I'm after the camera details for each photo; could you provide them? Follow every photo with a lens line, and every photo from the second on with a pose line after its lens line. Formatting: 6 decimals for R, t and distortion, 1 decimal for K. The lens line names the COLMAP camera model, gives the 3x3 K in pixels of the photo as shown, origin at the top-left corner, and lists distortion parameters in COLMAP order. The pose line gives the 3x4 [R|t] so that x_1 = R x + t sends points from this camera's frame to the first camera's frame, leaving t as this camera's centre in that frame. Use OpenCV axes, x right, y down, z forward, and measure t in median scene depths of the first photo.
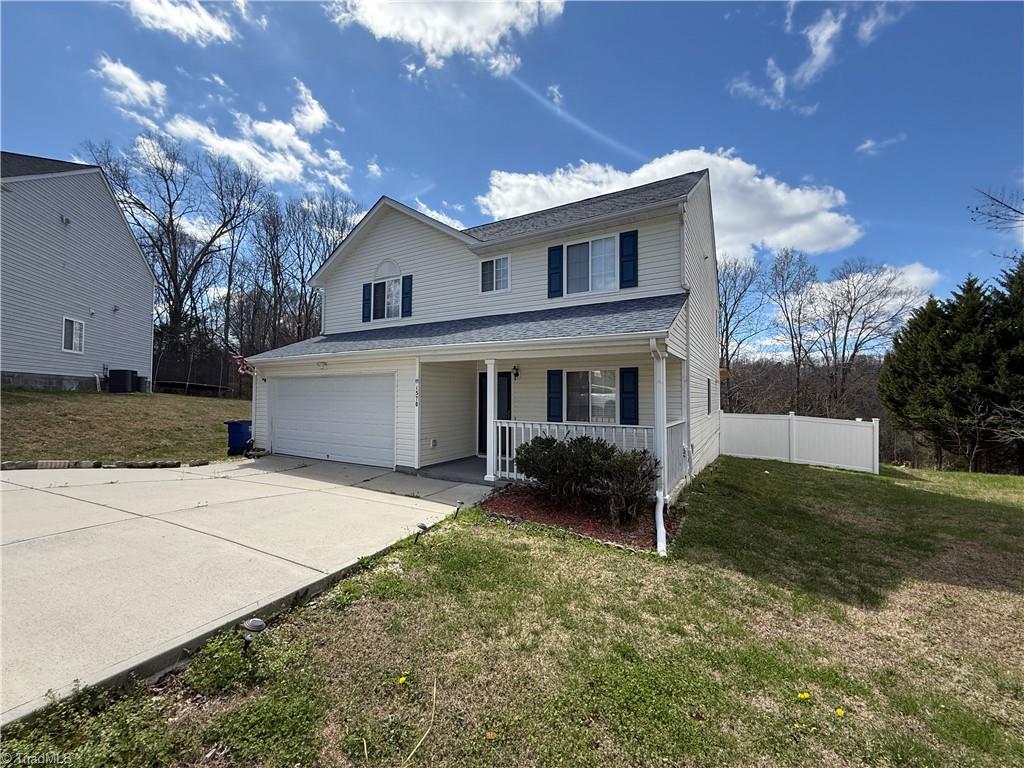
lens RADIAL K [[406.7, 0, 508.1], [0, 406.7, 387.1], [0, 0, 1]] dist [0.001958, -0.000873]
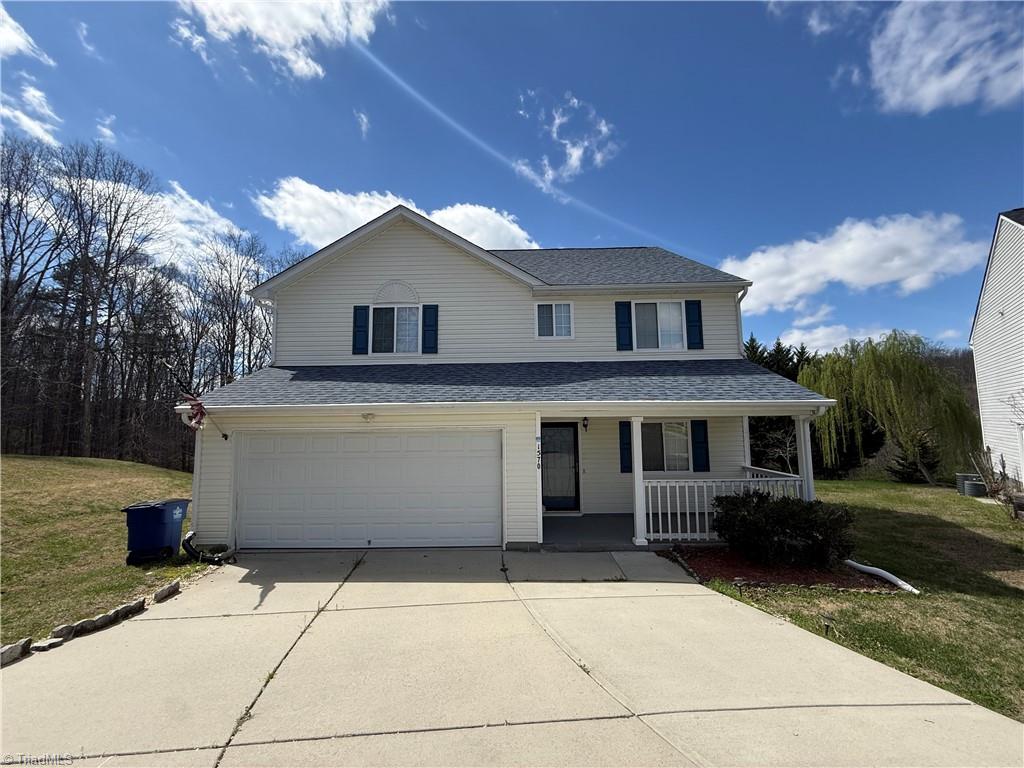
lens RADIAL K [[406.7, 0, 509.0], [0, 406.7, 386.4], [0, 0, 1]] dist [0.001958, -0.000873]
pose [[0.867470, 0.029977, 0.496585, -0.601843], [0.006052, 0.997473, -0.070786, -0.054134], [-0.497452, 0.064410, 0.865097, 0.241953]]
